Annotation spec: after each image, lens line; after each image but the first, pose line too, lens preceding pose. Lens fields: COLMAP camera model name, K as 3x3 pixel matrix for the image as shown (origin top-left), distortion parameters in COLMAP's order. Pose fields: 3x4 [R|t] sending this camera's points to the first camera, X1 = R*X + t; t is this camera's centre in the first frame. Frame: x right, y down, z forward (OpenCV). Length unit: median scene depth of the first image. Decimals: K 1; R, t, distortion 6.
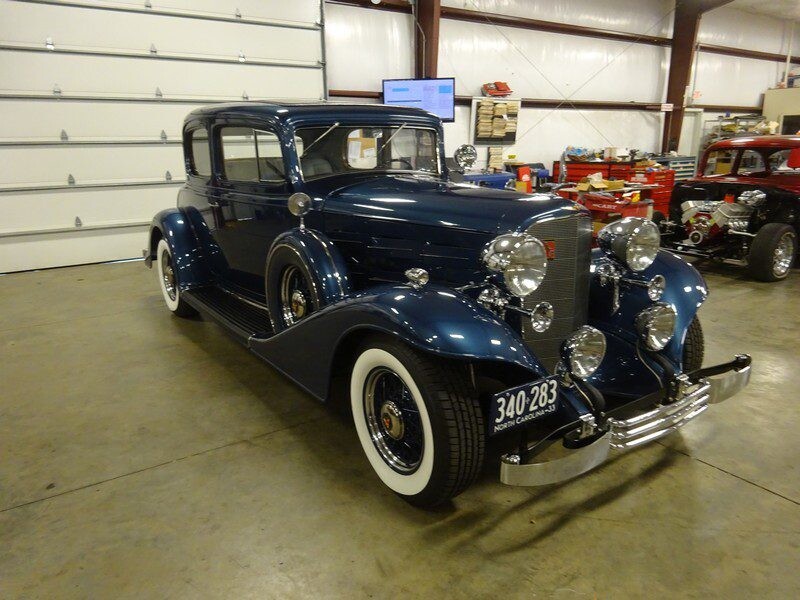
lens RADIAL K [[591.8, 0, 400.0], [0, 591.8, 300.0], [0, 0, 1]] dist [0.002169, 0.000484]
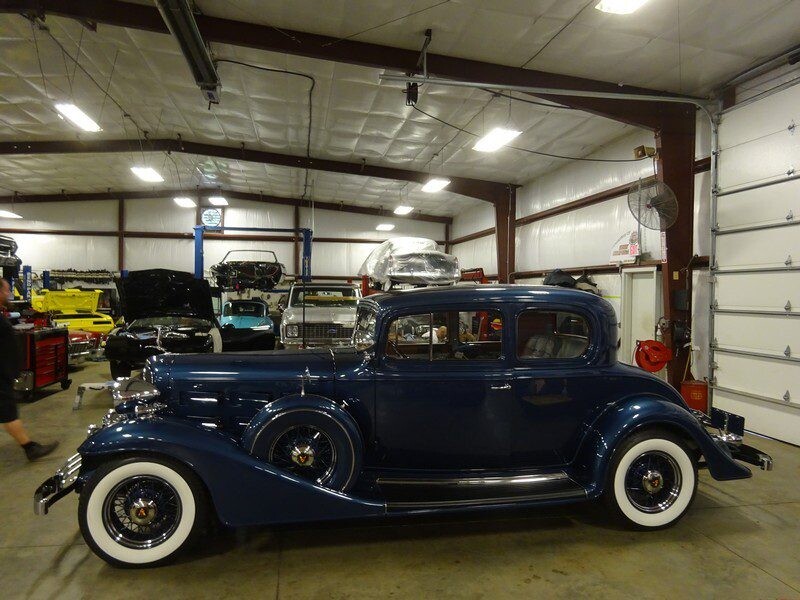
lens RADIAL K [[584.6, 0, 400.0], [0, 584.6, 300.0], [0, 0, 1]] dist [-0.000825, -0.001001]
pose [[-0.407466, 0.022927, -0.912932, 1.930002], [-0.240797, 0.961609, 0.131623, -0.899080], [0.880902, 0.273463, -0.386303, 2.799259]]
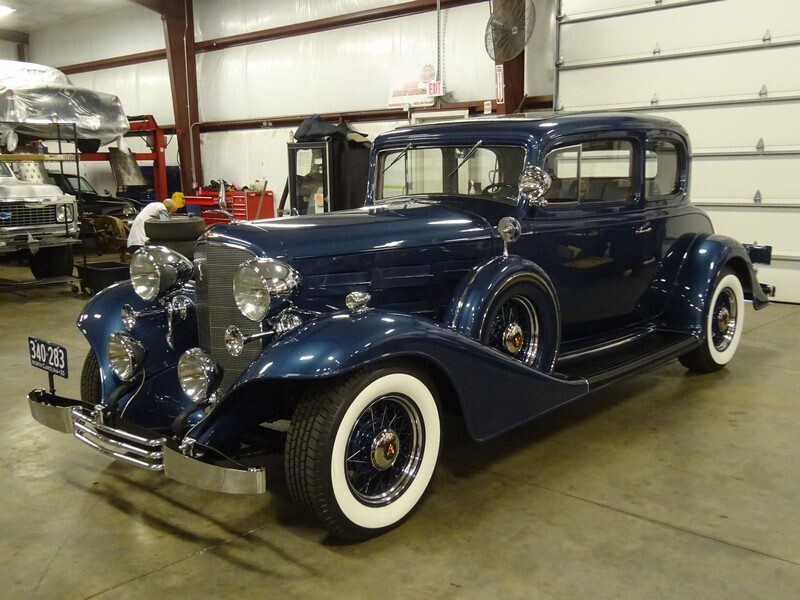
lens RADIAL K [[824.6, 0, 400.0], [0, 824.6, 300.0], [0, 0, 1]] dist [0.047747, -0.002025]
pose [[0.221030, 0.170821, -0.960190, 2.159015], [-0.241942, 0.963369, 0.115693, -0.362271], [0.944780, 0.206739, 0.254262, 1.216334]]
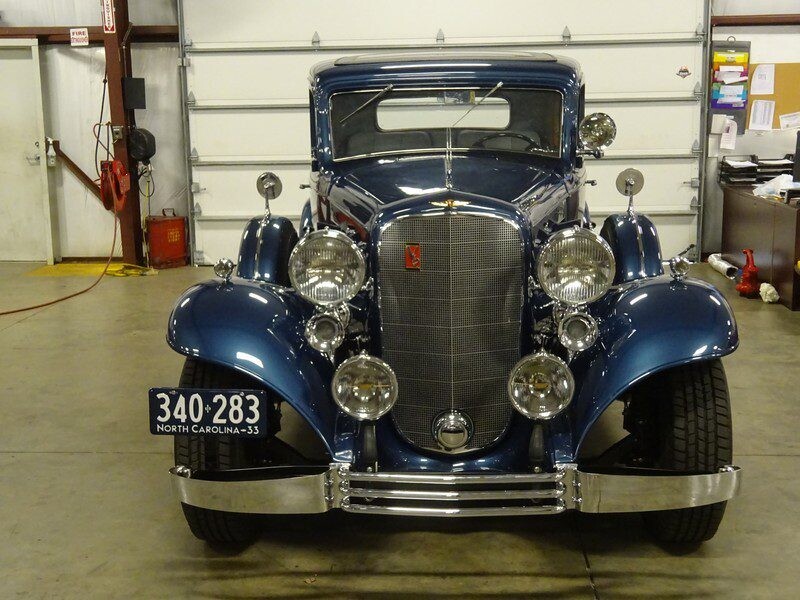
lens RADIAL K [[1068.1, 0, 400.0], [0, 1068.1, 300.0], [0, 0, 1]] dist [0.021324, 0.024733]
pose [[0.797351, 0.112769, -0.592886, 1.319040], [-0.156446, 0.987428, -0.022586, 0.002016], [0.582885, 0.110764, 0.804970, -0.122964]]
